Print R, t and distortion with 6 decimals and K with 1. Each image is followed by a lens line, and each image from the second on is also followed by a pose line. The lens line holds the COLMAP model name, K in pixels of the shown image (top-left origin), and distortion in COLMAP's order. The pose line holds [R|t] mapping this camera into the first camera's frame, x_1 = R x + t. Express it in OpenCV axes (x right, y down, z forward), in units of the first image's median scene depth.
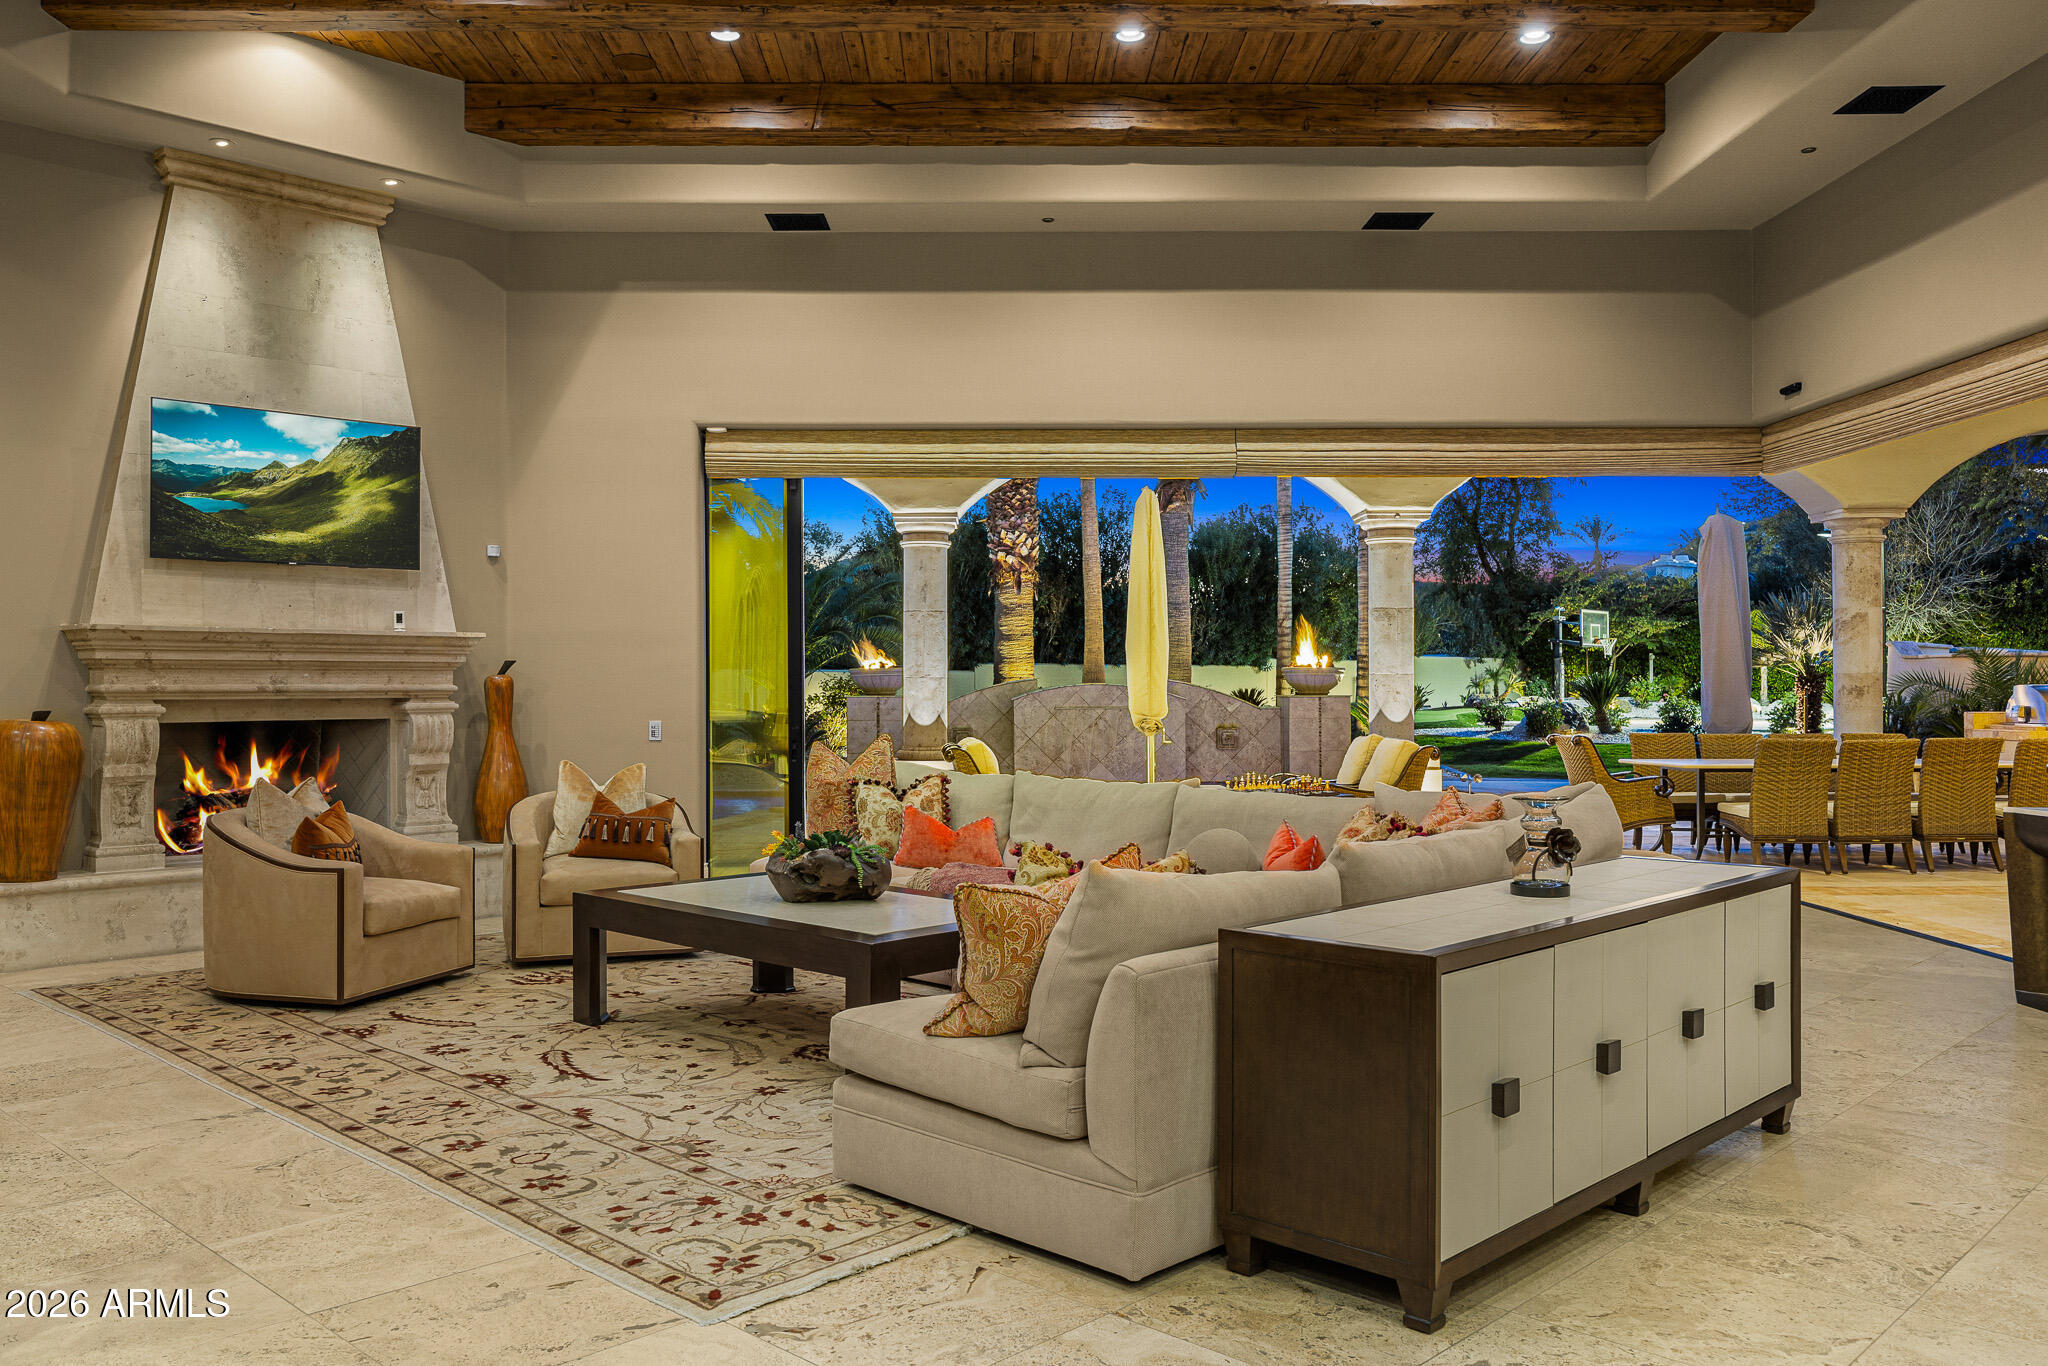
lens RADIAL K [[1650.6, 0, 1022.4], [0, 1650.6, 686.3], [0, 0, 1]] dist [0.003313, 0.000756]
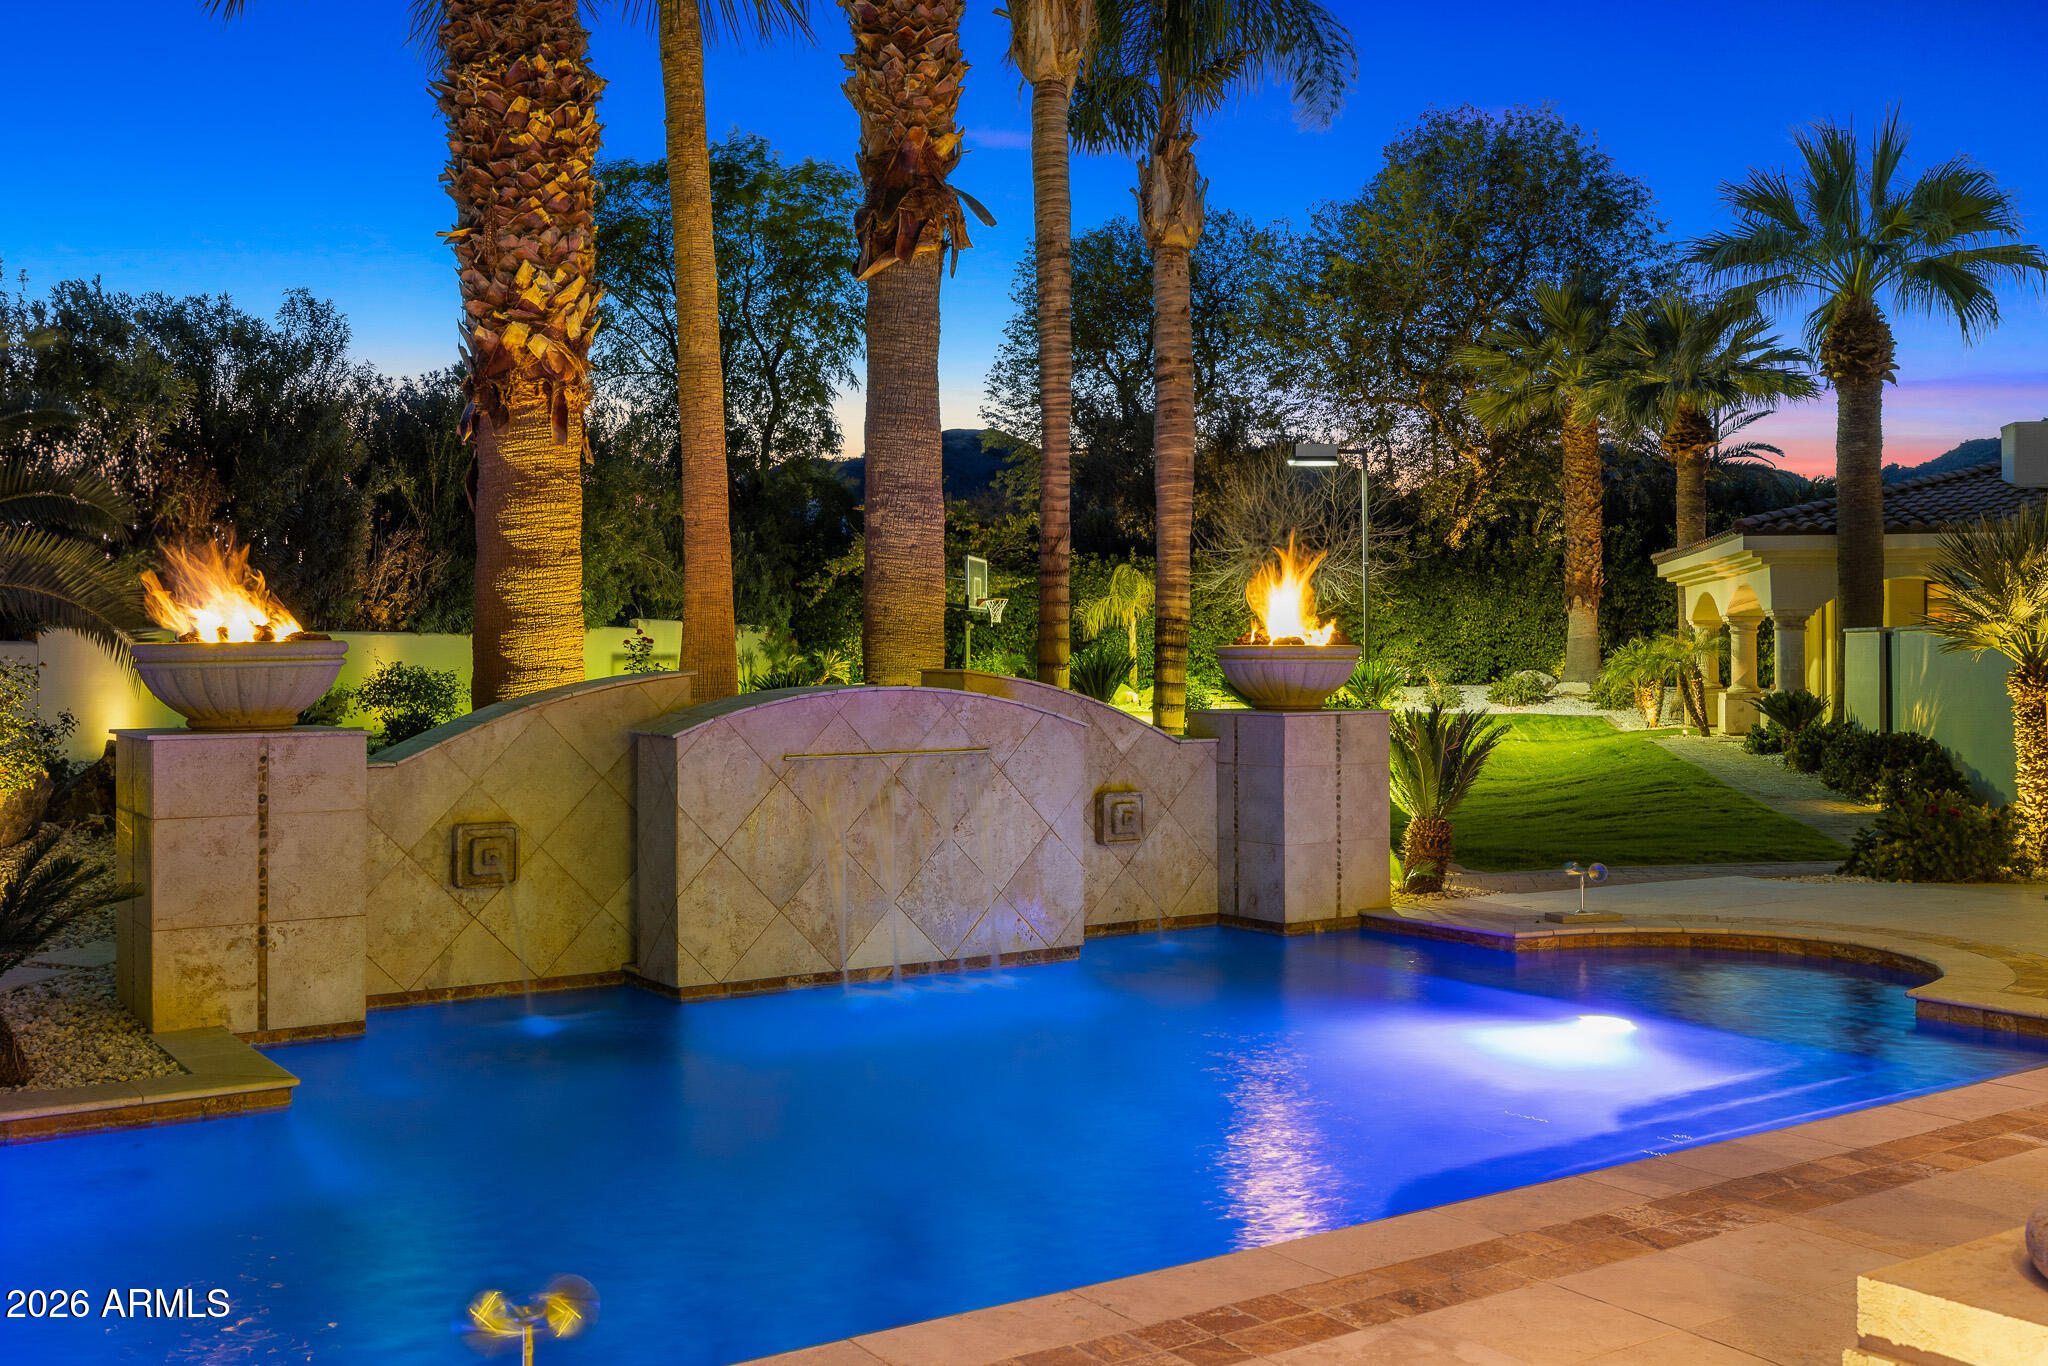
lens RADIAL K [[1983.6, 0, 1025.4], [0, 1983.6, 676.0], [0, 0, 1]] dist [-0.010334, 0.000000]
pose [[0.848010, -0.003682, 0.529967, -0.149829], [-0.000978, 0.999963, 0.008512, -0.007355], [-0.529979, -0.007737, 0.847976, 0.569205]]
